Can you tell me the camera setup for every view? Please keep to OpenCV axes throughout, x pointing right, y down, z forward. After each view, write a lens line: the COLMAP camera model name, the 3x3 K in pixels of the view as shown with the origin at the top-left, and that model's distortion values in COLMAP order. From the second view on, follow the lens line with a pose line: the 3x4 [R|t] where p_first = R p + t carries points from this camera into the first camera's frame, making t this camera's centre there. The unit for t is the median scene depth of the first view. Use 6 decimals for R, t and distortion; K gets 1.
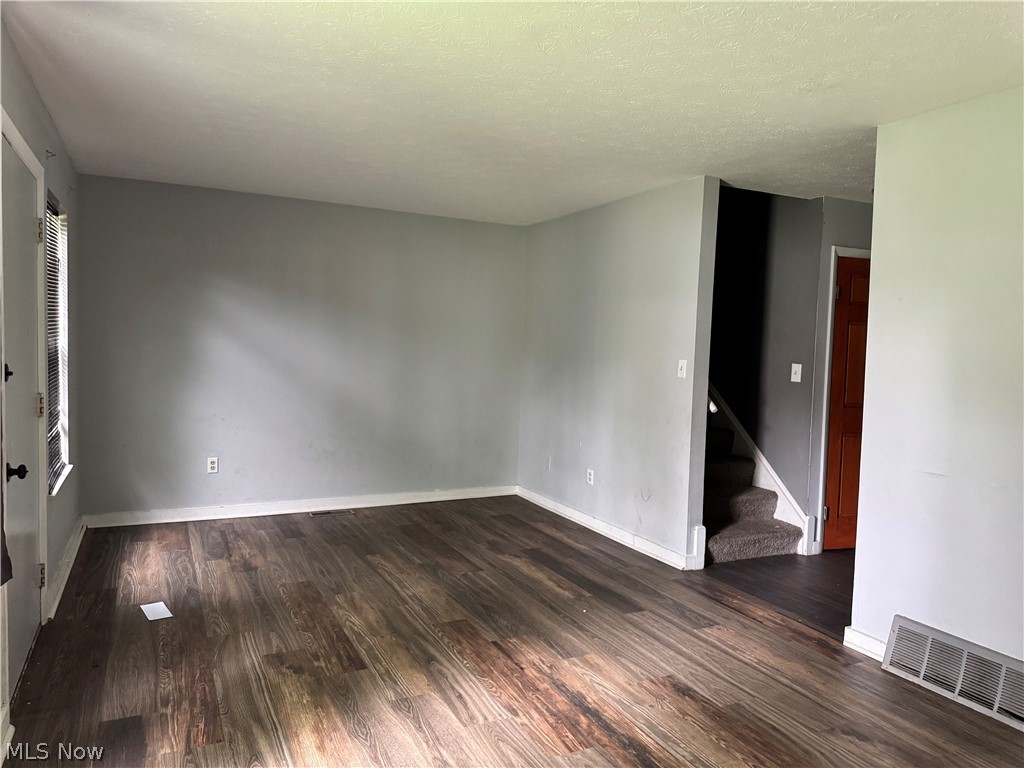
lens RADIAL K [[729.6, 0, 517.1], [0, 729.6, 360.6], [0, 0, 1]] dist [0.080515, -0.060285]
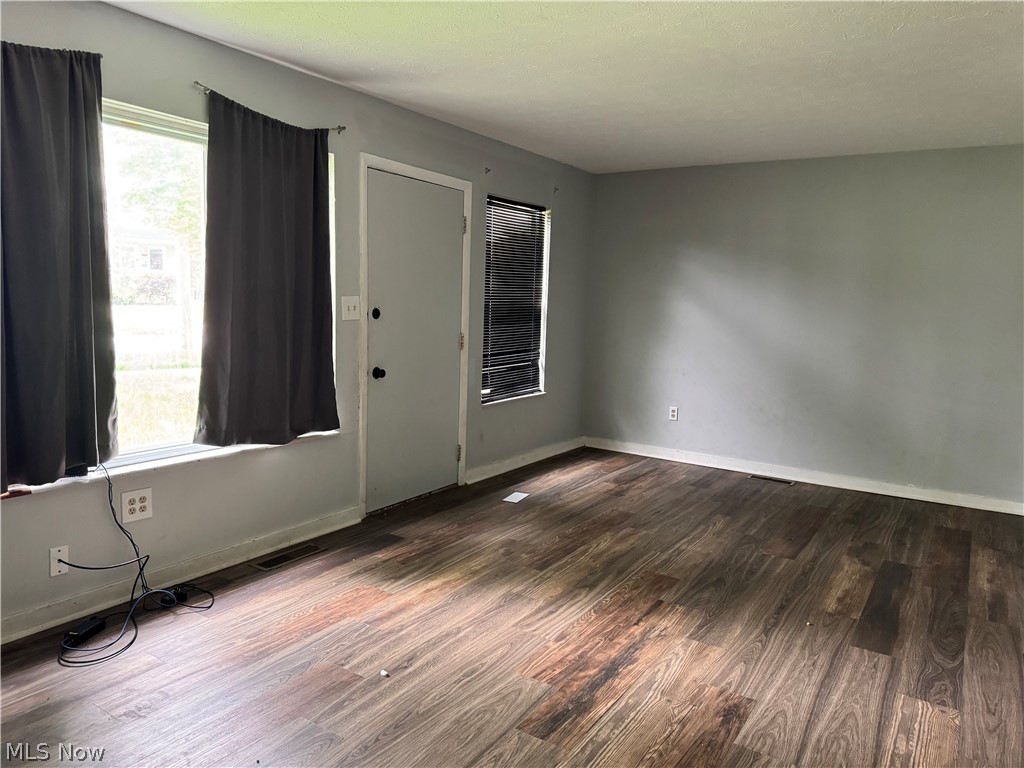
lens RADIAL K [[729.6, 0, 507.5], [0, 729.6, 364.0], [0, 0, 1]] dist [0.080515, -0.060285]
pose [[0.509026, 0.065108, -0.858285, 0.577246], [-0.040888, 0.997838, 0.051445, 0.023942], [0.859780, 0.008907, 0.510587, 0.277057]]
